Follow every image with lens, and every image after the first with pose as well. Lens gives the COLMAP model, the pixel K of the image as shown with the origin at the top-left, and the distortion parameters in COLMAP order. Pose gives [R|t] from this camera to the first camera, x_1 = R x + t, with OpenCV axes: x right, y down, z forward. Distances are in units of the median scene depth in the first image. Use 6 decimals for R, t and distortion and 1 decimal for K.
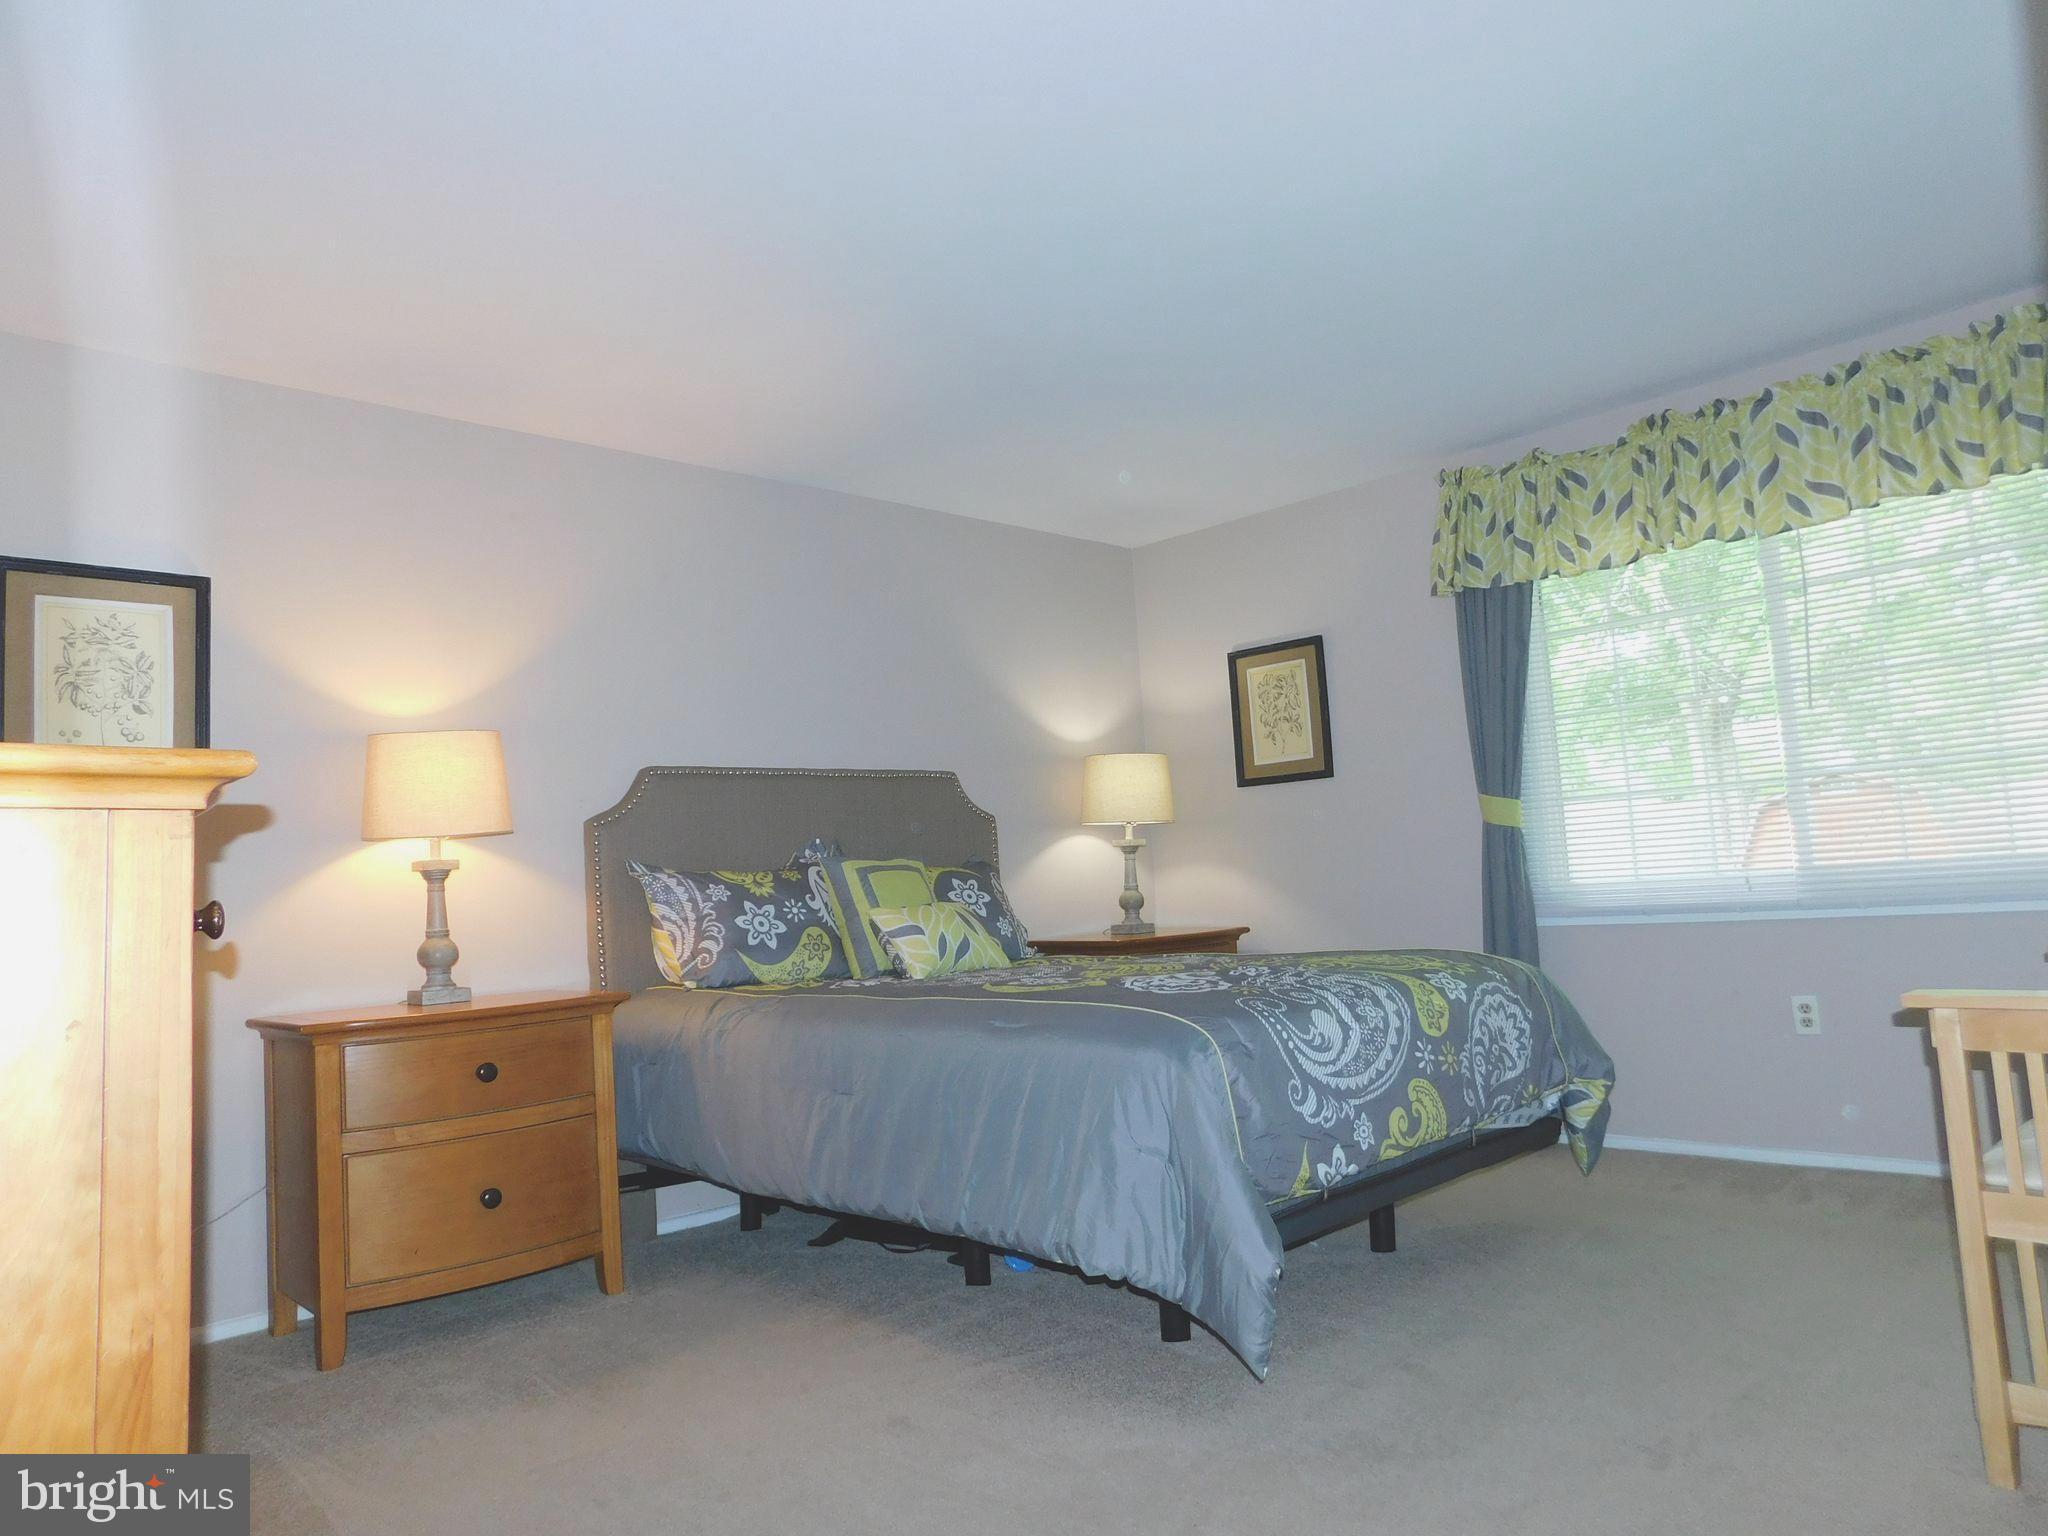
lens RADIAL K [[1359.0, 0, 1021.8], [0, 1359.0, 760.5], [0, 0, 1]] dist [-0.062310, 0.050310]
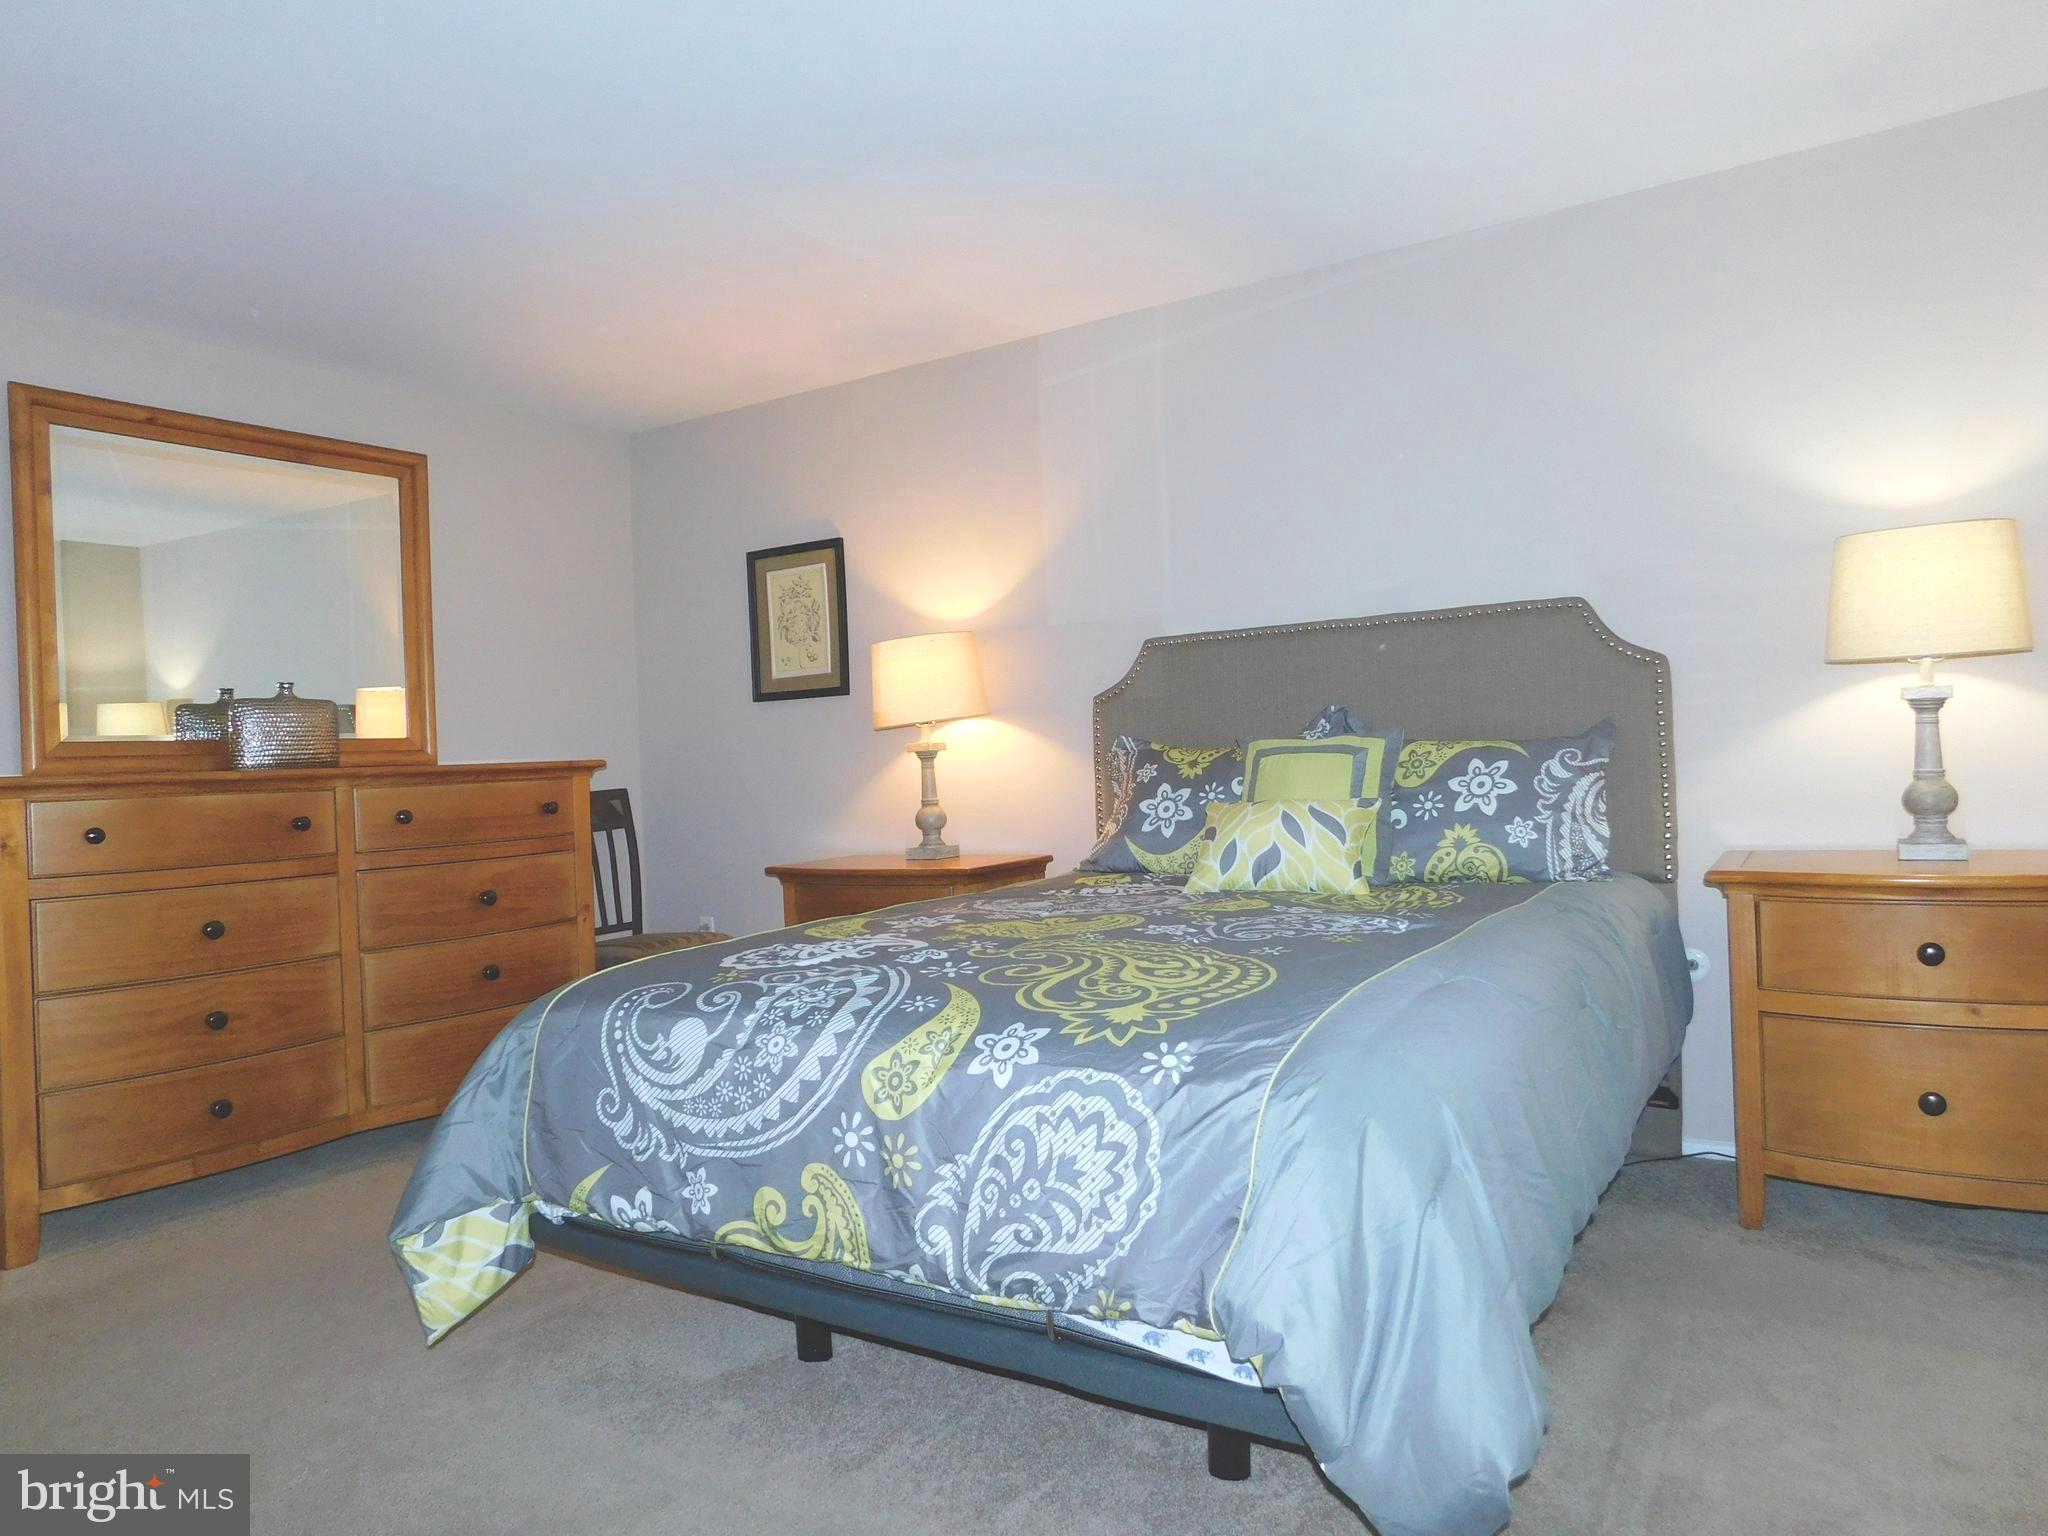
lens RADIAL K [[1359.0, 0, 1022.6], [0, 1359.0, 767.3], [0, 0, 1]] dist [-0.062310, 0.050310]
pose [[0.222753, 0.059731, -0.973043, 0.947697], [0.123352, 0.988372, 0.088910, -0.003088], [0.967039, -0.139831, 0.212795, 0.981353]]
